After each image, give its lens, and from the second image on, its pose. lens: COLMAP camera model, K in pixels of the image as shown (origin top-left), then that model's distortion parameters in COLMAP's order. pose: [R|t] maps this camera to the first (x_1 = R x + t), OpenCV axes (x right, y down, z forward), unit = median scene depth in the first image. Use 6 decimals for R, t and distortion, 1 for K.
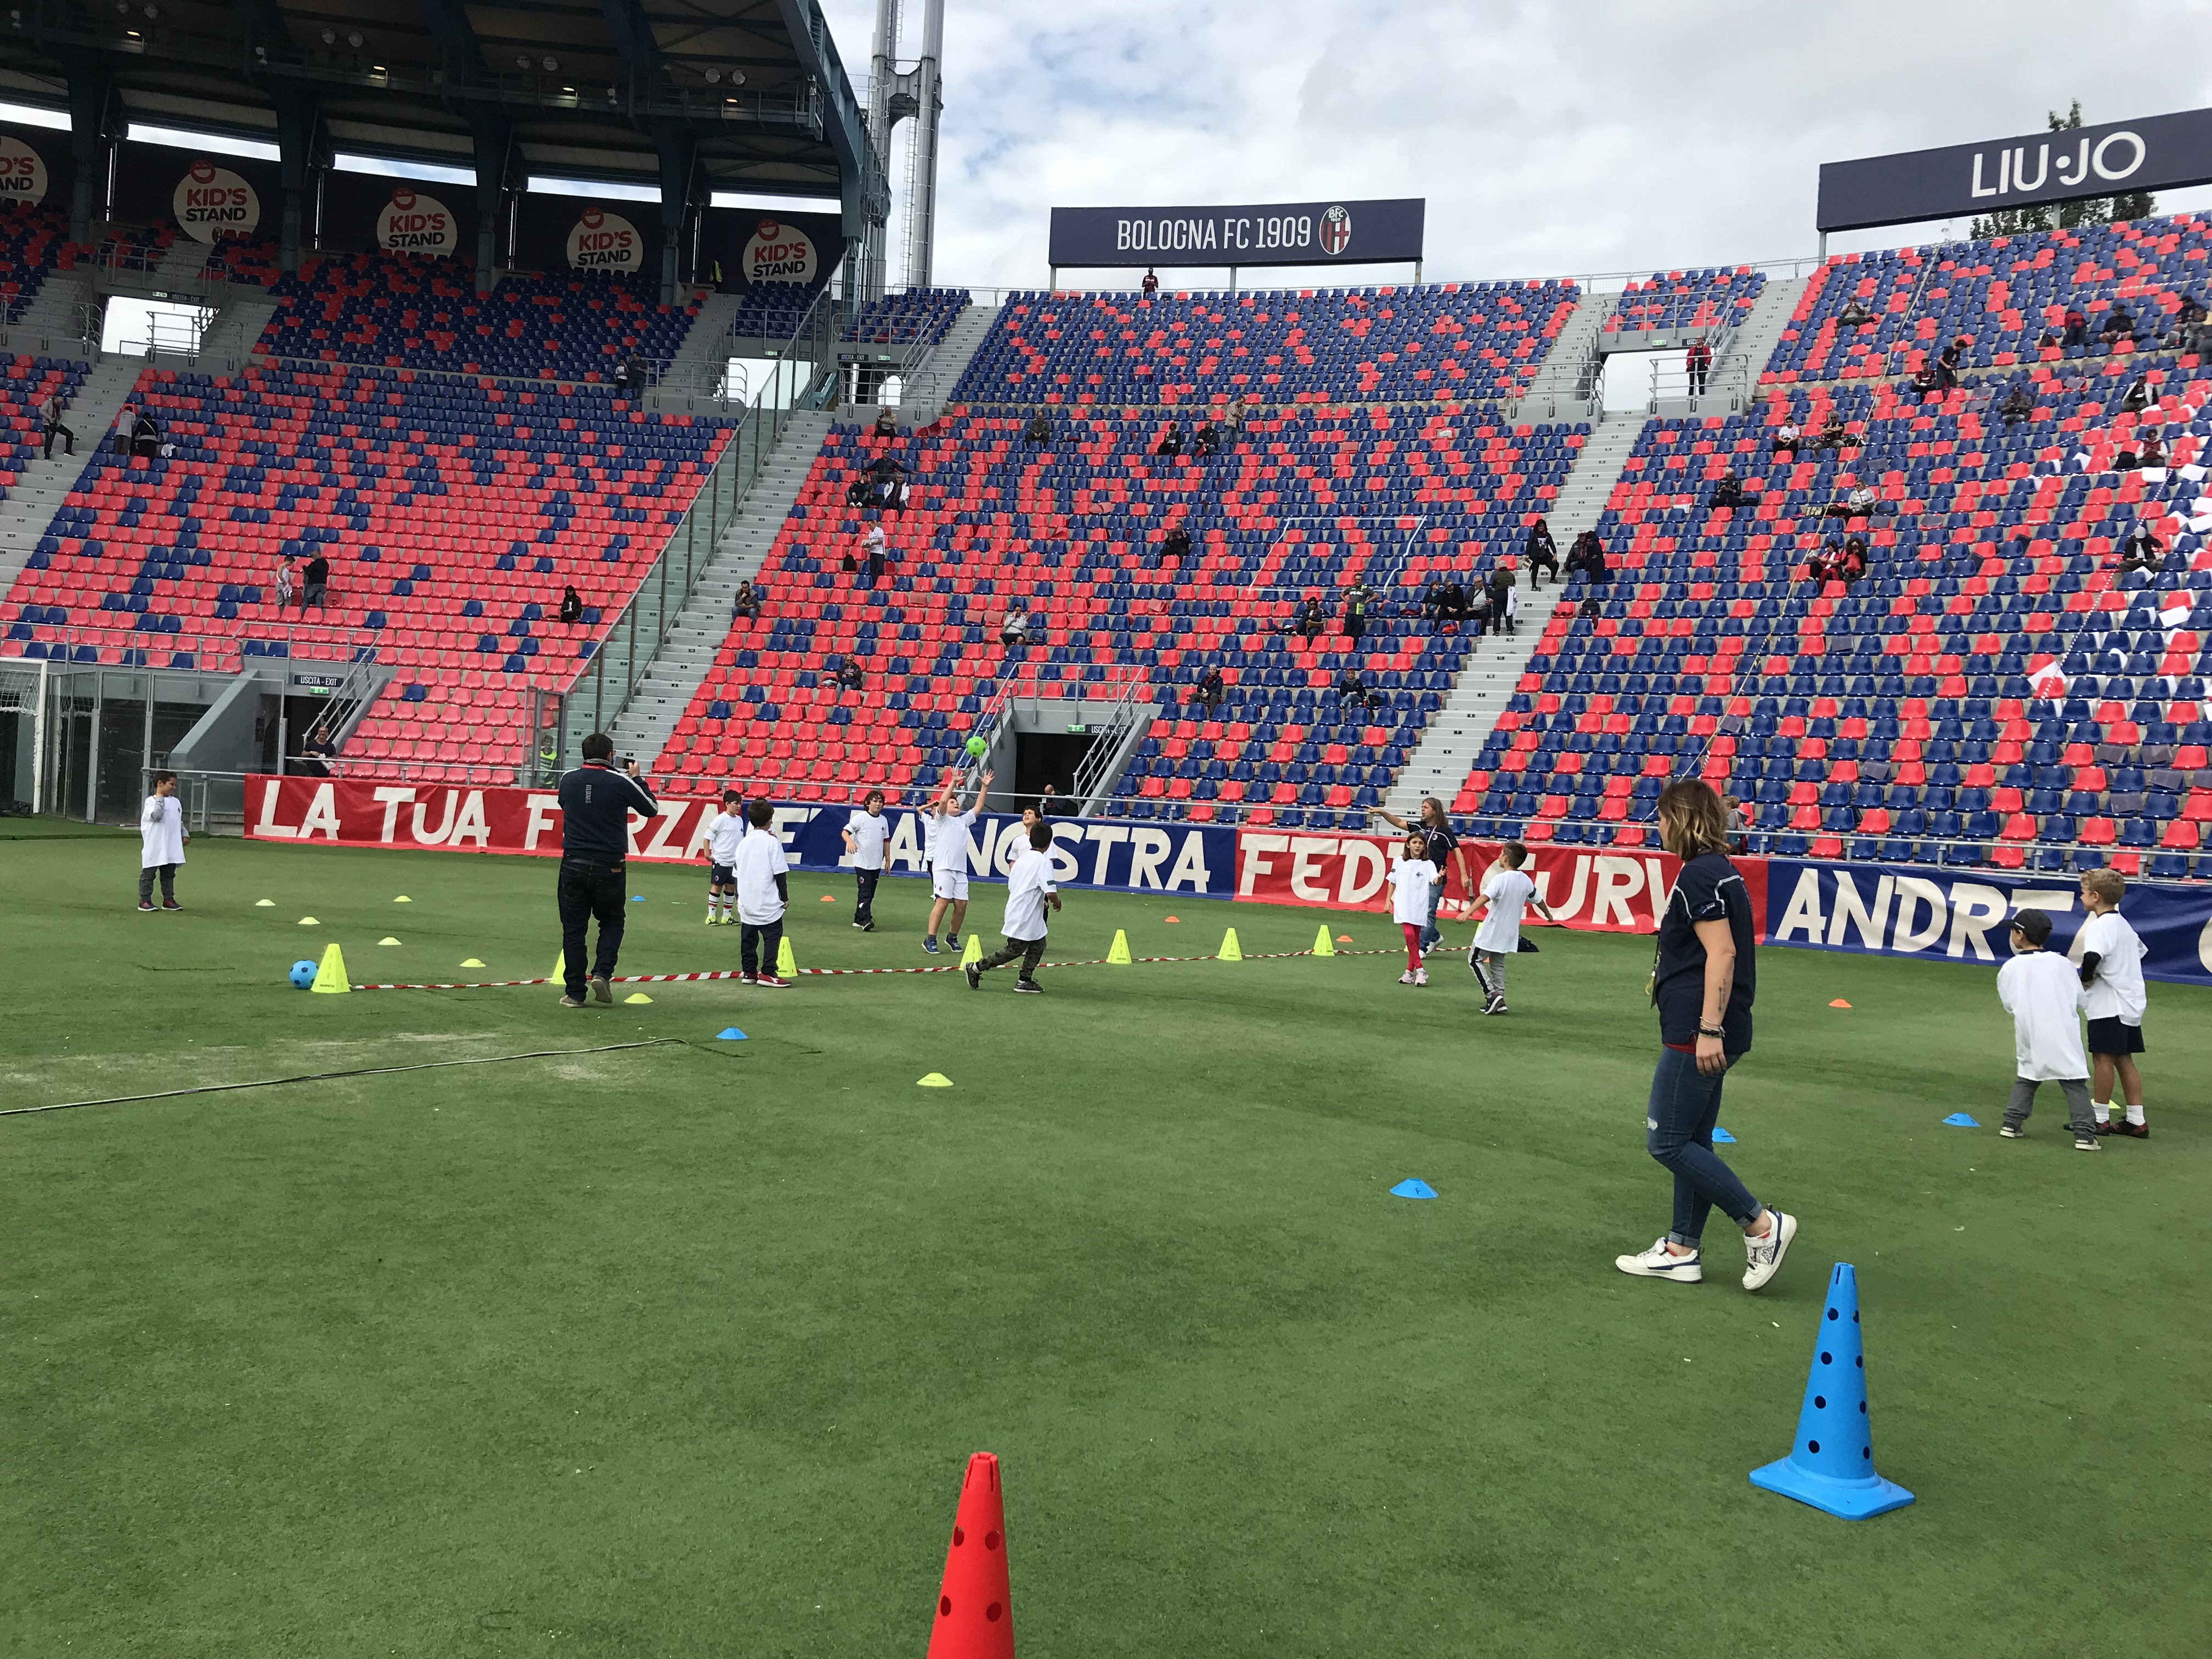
lens RADIAL K [[1807.1, 0, 1106.0], [0, 1807.1, 829.5], [0, 0, 1]] dist [0.000666, 0.009563]
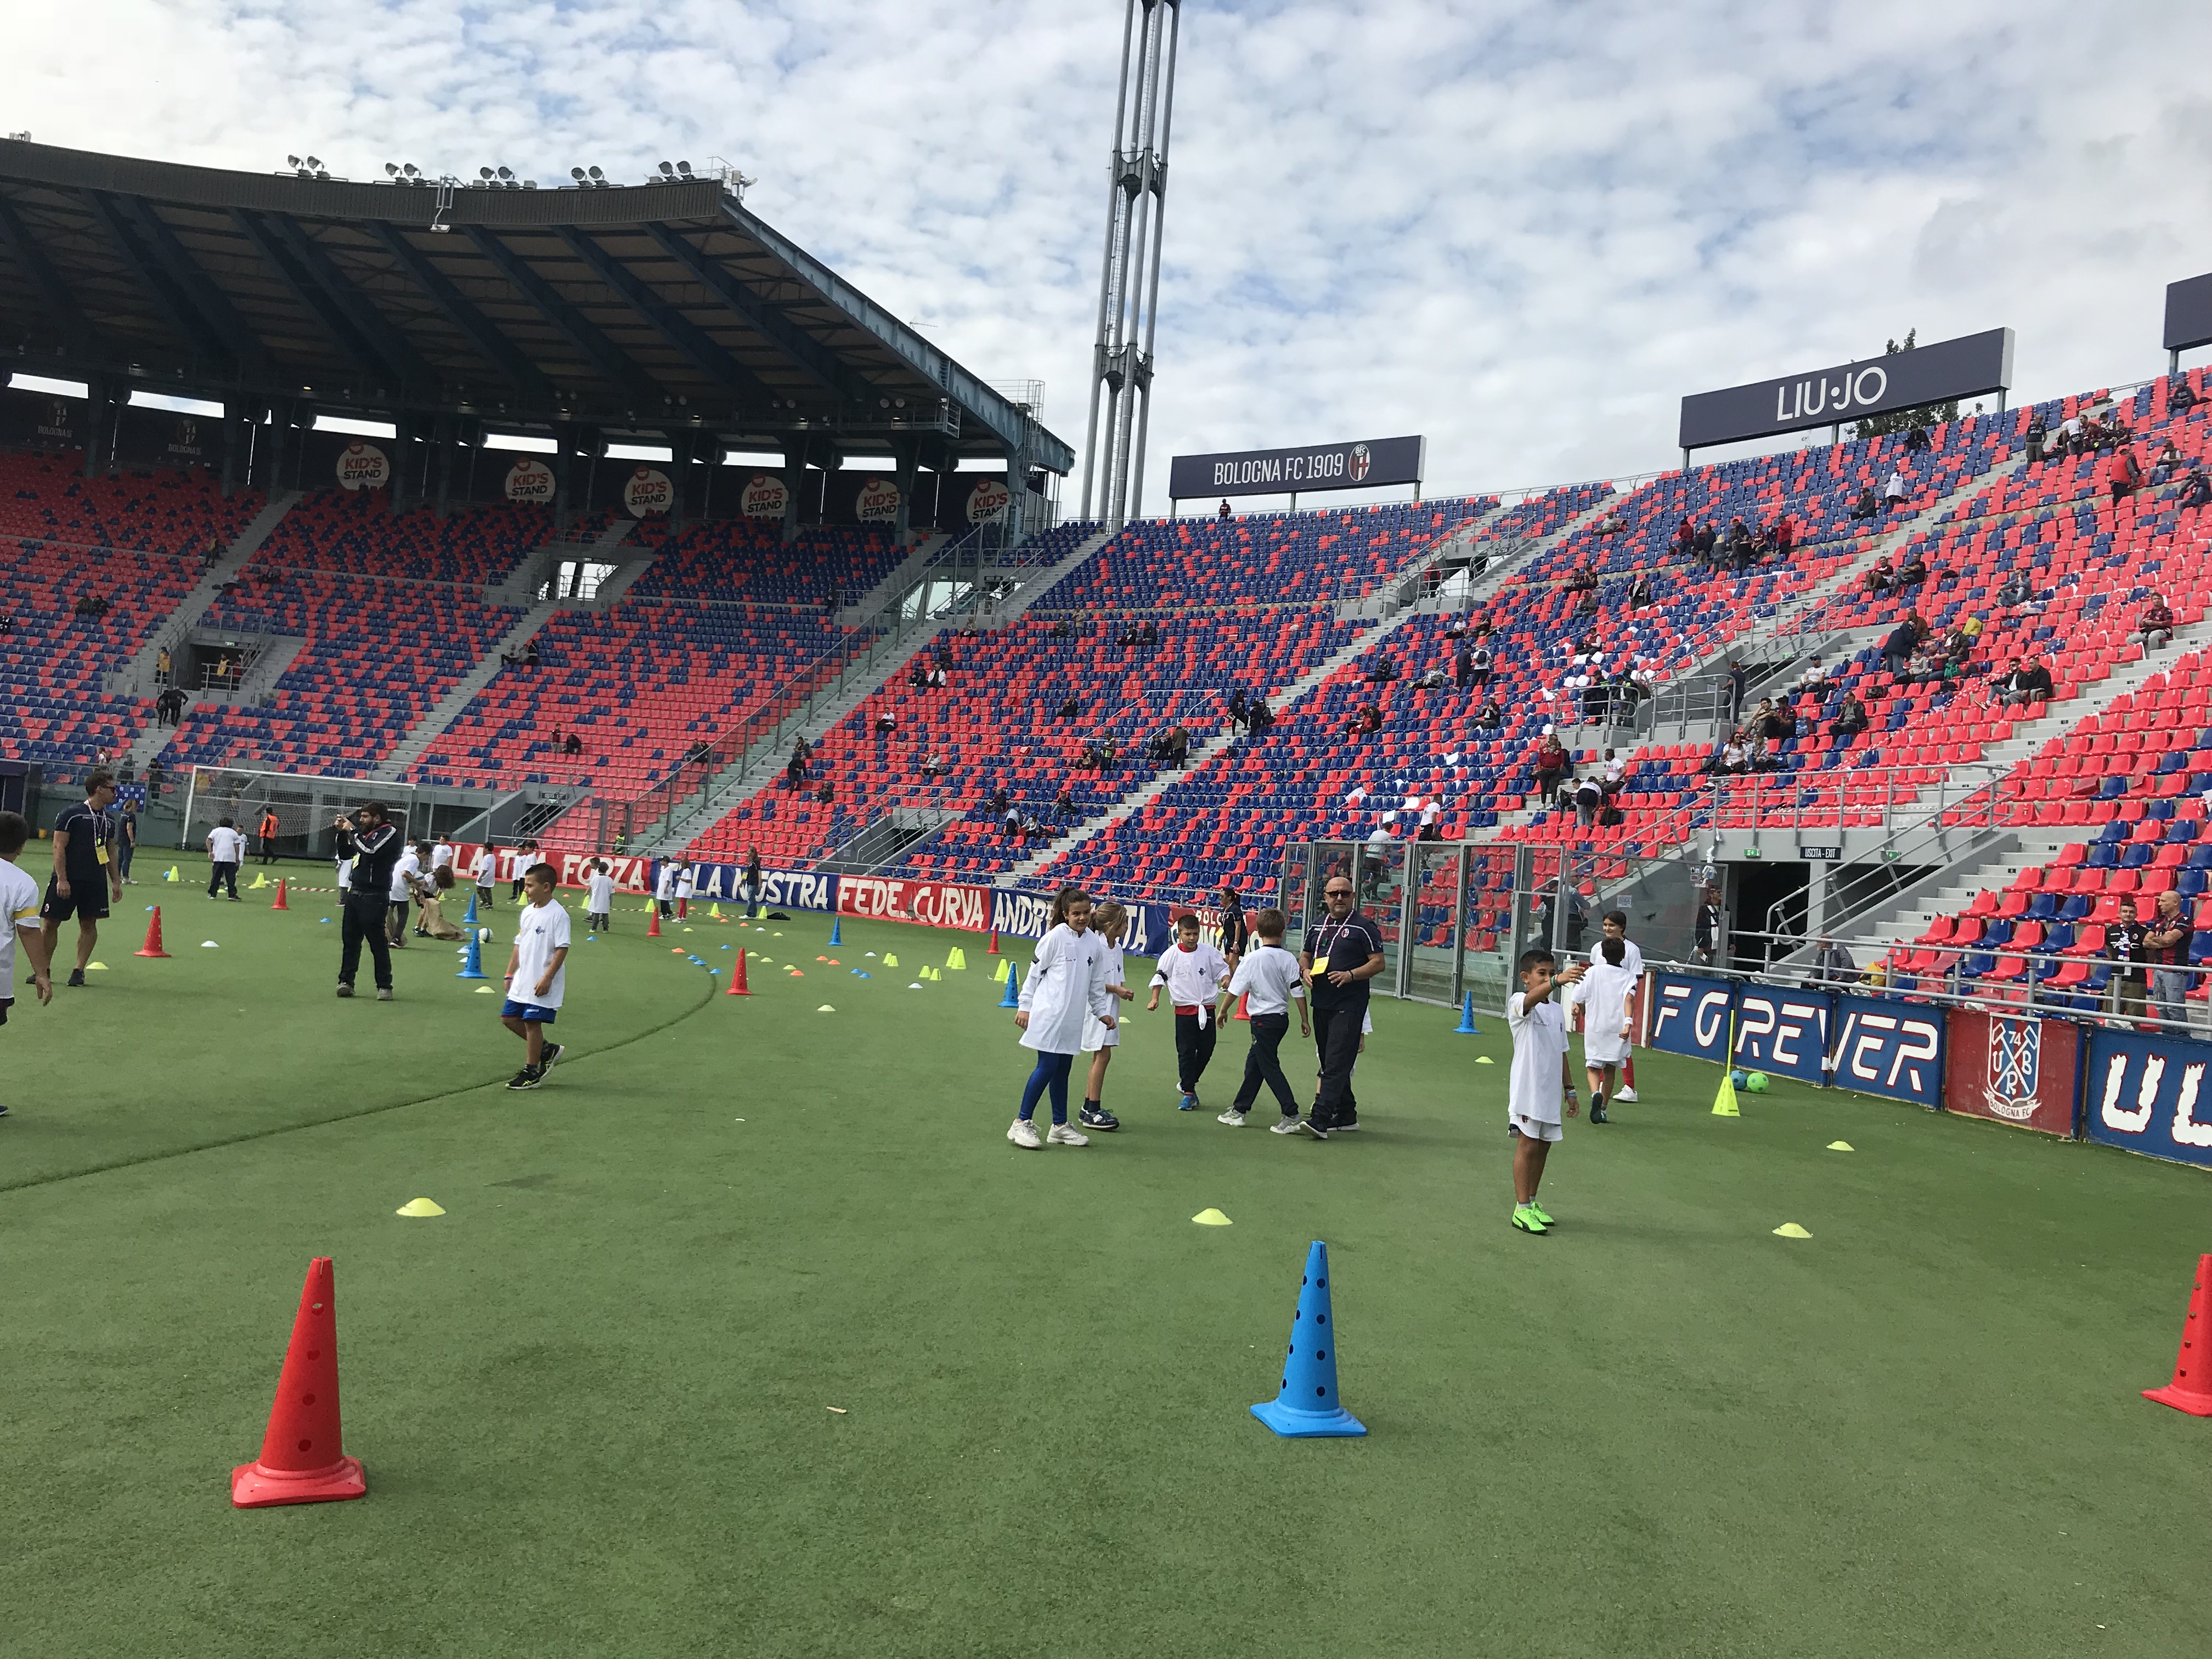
lens RADIAL K [[1810.9, 0, 1106.0], [0, 1810.9, 829.5], [0, 0, 1]] dist [0.007799, 0.011030]
pose [[0.930968, 0.010882, -0.364940, 0.557019], [-0.037016, 0.997218, -0.064693, 0.034830], [0.363220, 0.073735, 0.928781, -0.347716]]
